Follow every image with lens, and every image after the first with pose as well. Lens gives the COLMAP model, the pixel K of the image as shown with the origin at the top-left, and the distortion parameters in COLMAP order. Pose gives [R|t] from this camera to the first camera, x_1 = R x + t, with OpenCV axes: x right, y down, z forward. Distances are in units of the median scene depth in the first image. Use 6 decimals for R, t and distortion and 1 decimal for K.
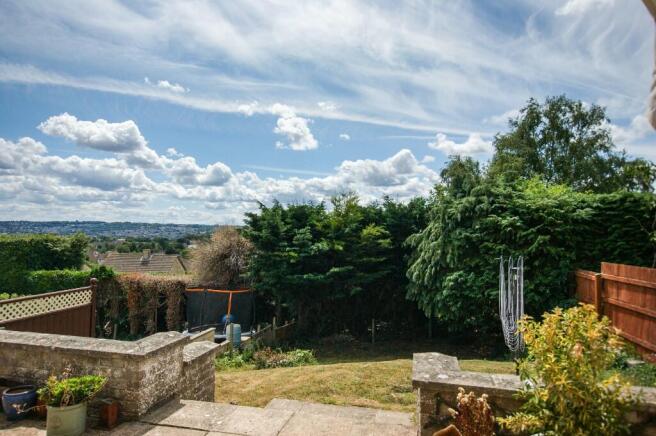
lens RADIAL K [[401.4, 0, 304.9], [0, 401.4, 218.8], [0, 0, 1]] dist [0.000387, 0.001013]
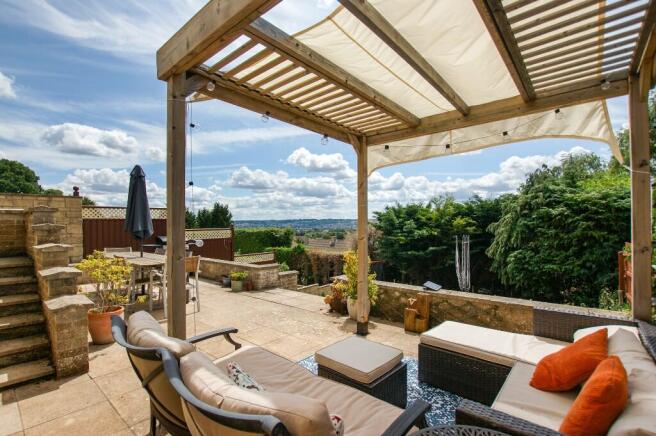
lens RADIAL K [[296.2, 0, 324.1], [0, 296.2, 217.4], [0, 0, 1]] dist [-0.000133, 0.000116]
pose [[0.903053, -0.031246, -0.428392, 0.183604], [0.035544, 0.999366, 0.002034, -0.002444], [0.428056, -0.017064, 0.903591, -0.140053]]
